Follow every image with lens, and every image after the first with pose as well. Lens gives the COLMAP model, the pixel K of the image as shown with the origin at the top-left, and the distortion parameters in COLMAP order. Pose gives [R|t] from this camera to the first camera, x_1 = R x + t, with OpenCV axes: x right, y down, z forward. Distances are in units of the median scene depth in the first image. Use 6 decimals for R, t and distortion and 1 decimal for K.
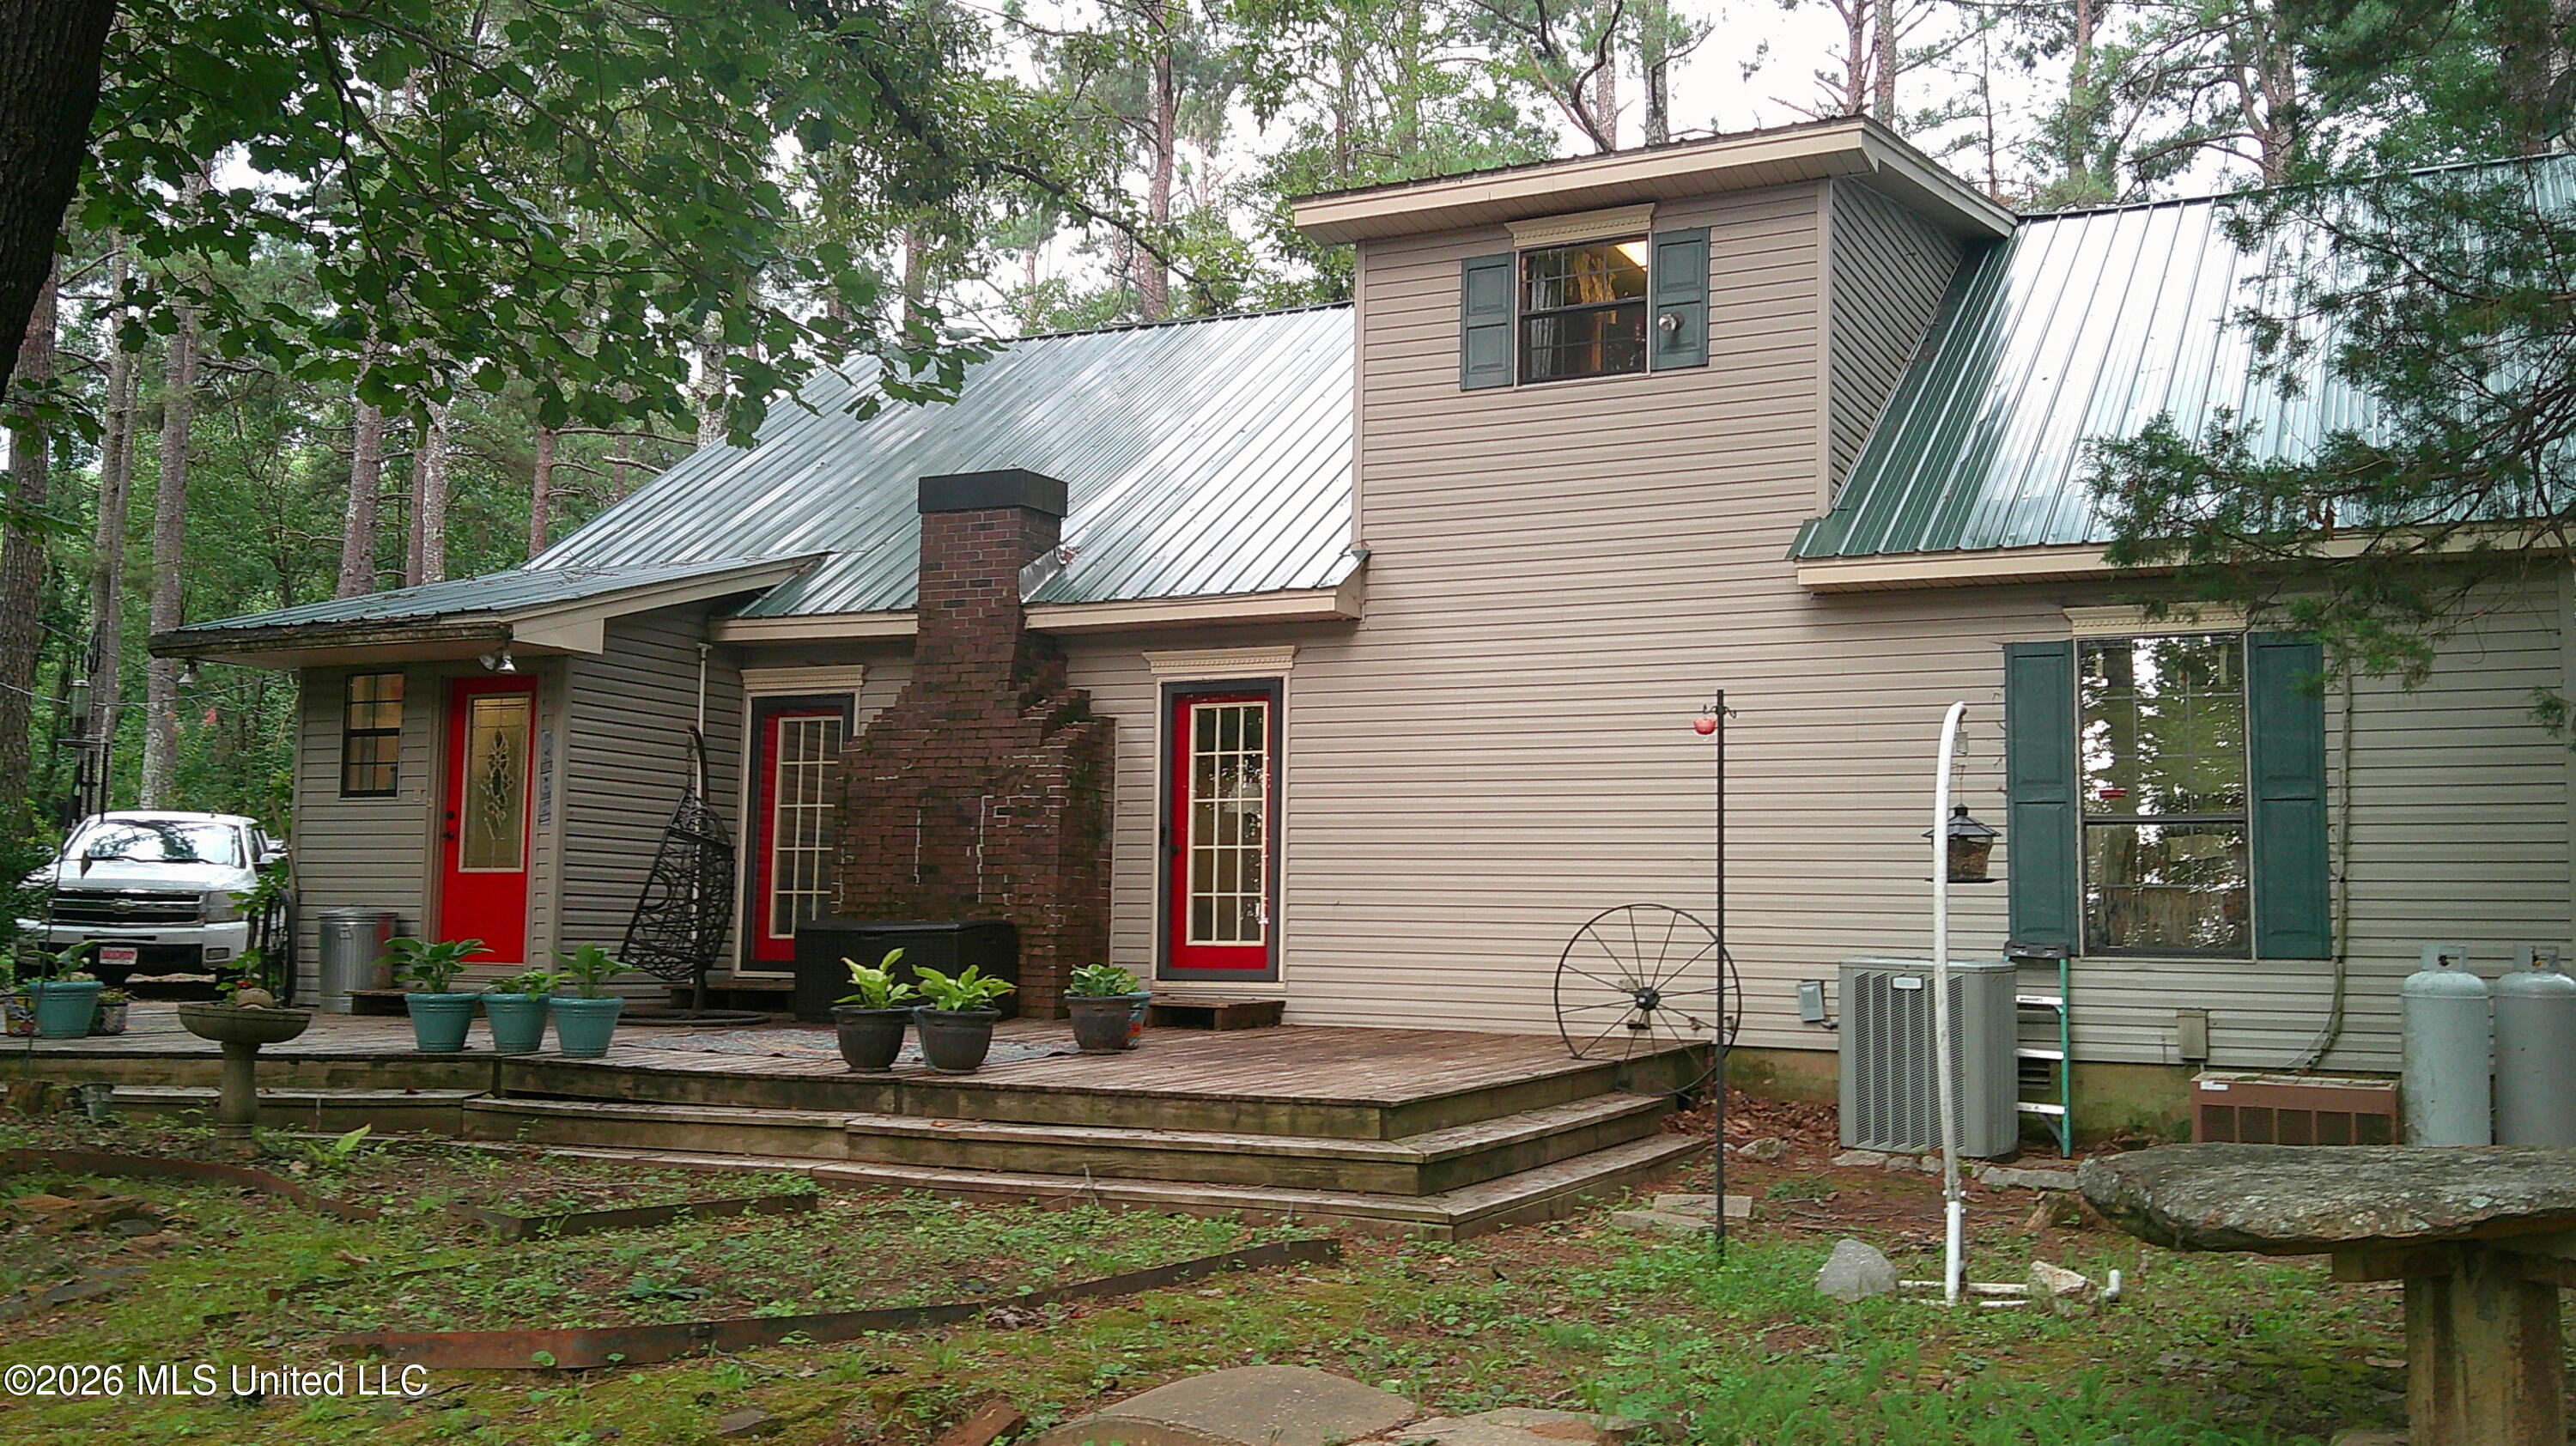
lens RADIAL K [[2228.6, 0, 1288.0], [0, 2228.6, 723.0], [0, 0, 1]] dist [0.060028, -0.004630]
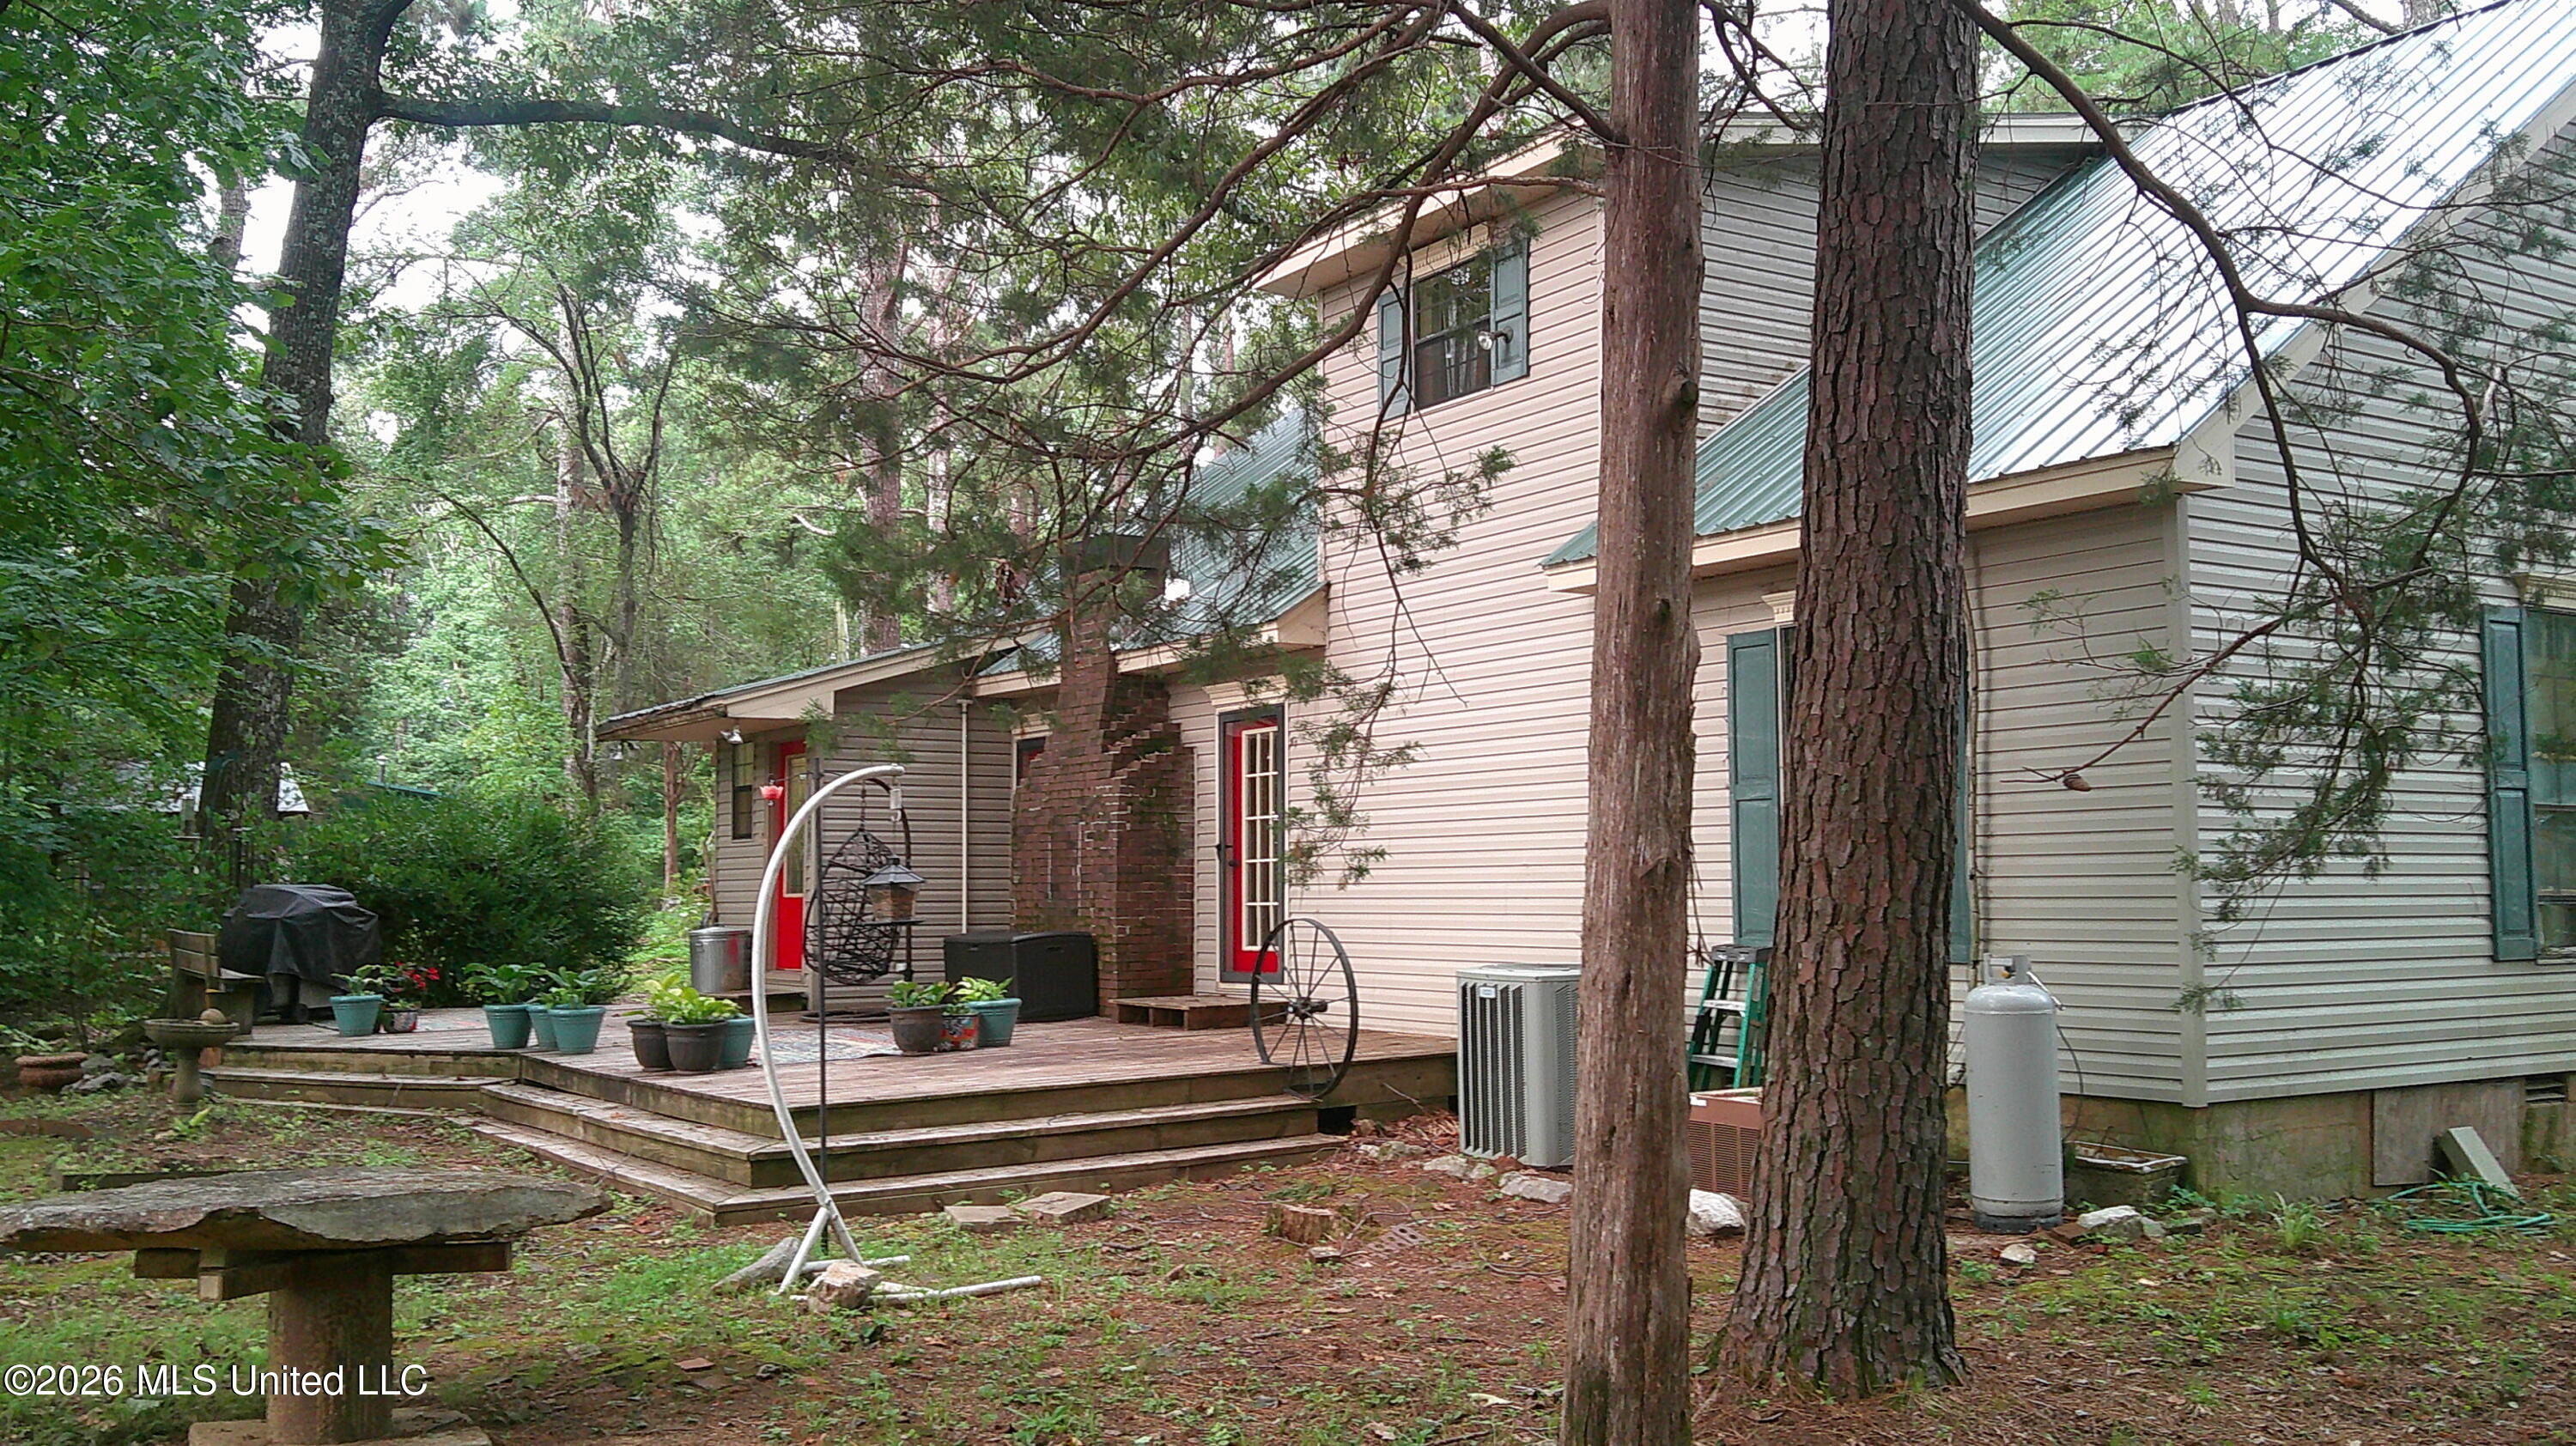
lens RADIAL K [[2228.6, 0, 1288.0], [0, 2228.6, 723.0], [0, 0, 1]] dist [0.060028, -0.004630]
pose [[0.869536, -0.064381, -0.489655, 0.525208], [0.071459, 0.997434, -0.004247, -0.006094], [0.488672, -0.031297, 0.871906, 0.053480]]
